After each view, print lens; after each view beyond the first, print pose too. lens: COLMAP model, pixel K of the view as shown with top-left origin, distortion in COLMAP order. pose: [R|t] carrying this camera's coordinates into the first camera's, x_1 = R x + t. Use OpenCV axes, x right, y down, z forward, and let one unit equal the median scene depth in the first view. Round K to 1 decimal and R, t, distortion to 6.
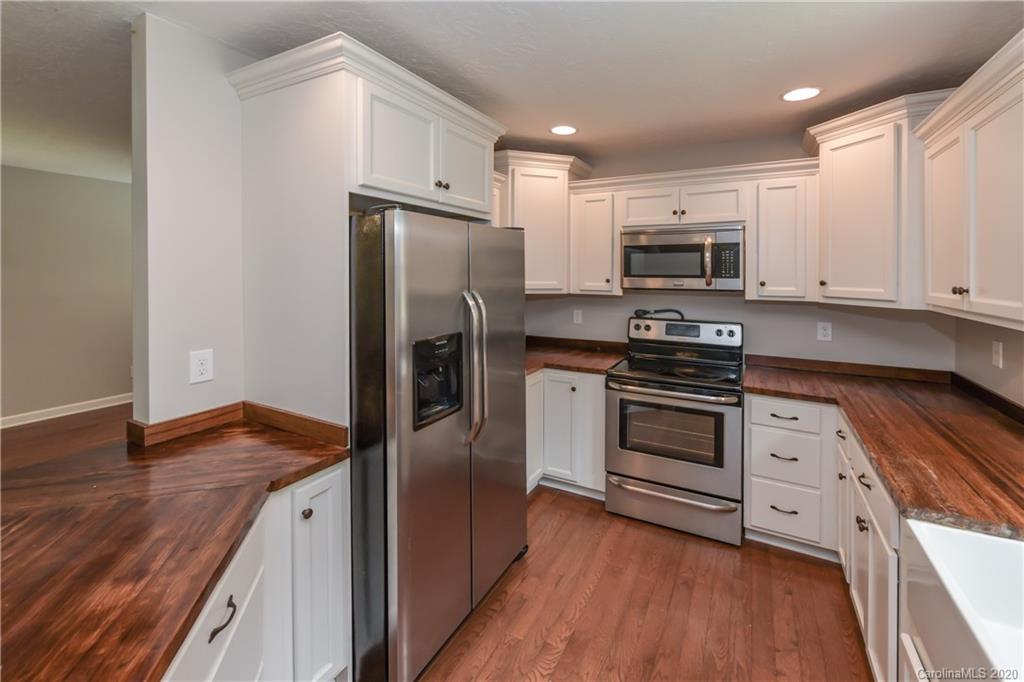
lens RADIAL K [[421.3, 0, 519.3], [0, 421.3, 269.3], [0, 0, 1]] dist [0.001733, -0.000843]
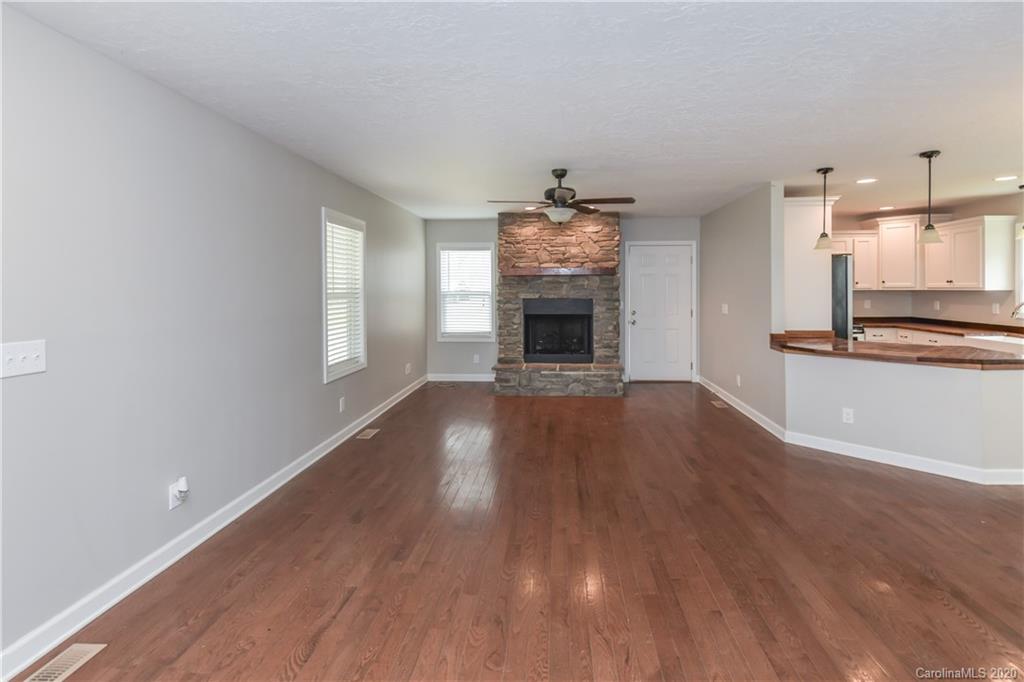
lens RADIAL K [[482.3, 0, 533.9], [0, 482.3, 293.6], [0, 0, 1]] dist [-0.000346, -0.000253]
pose [[0.912464, -0.017197, 0.408795, -2.281288], [0.011313, 0.999795, 0.016807, 0.029365], [-0.409000, -0.010711, 0.912471, -0.733394]]
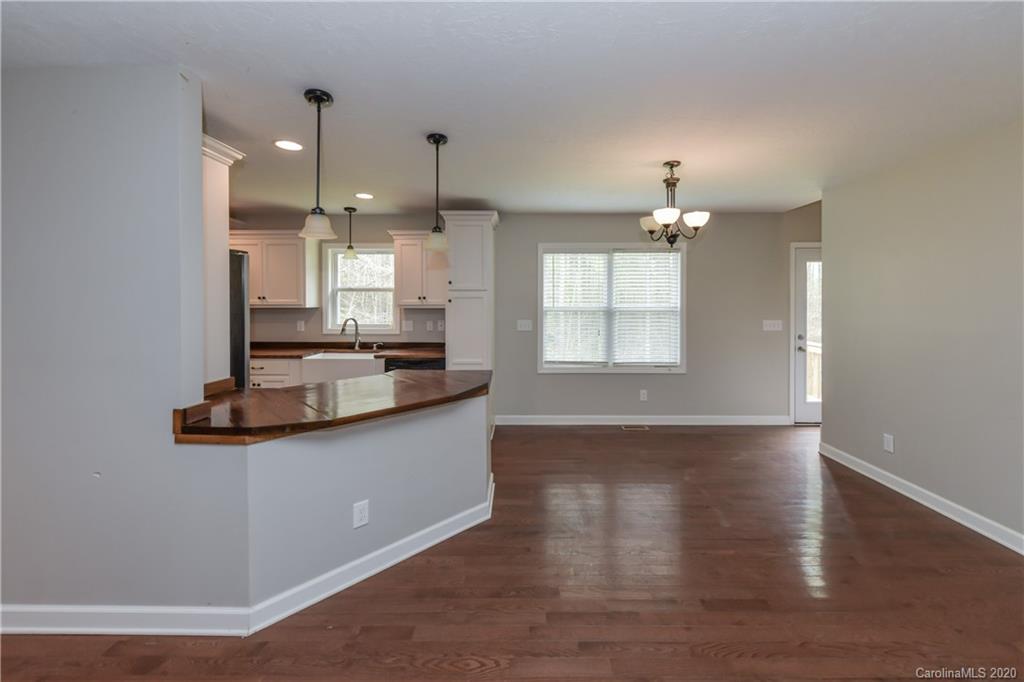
lens RADIAL K [[415.7, 0, 519.2], [0, 415.7, 305.1], [0, 0, 1]] dist [0.001545, -0.000313]
pose [[-0.448866, -0.013047, 0.893504, -1.536528], [-0.005258, 0.999915, 0.011959, 0.036671], [-0.893584, 0.000670, -0.448896, 0.458480]]
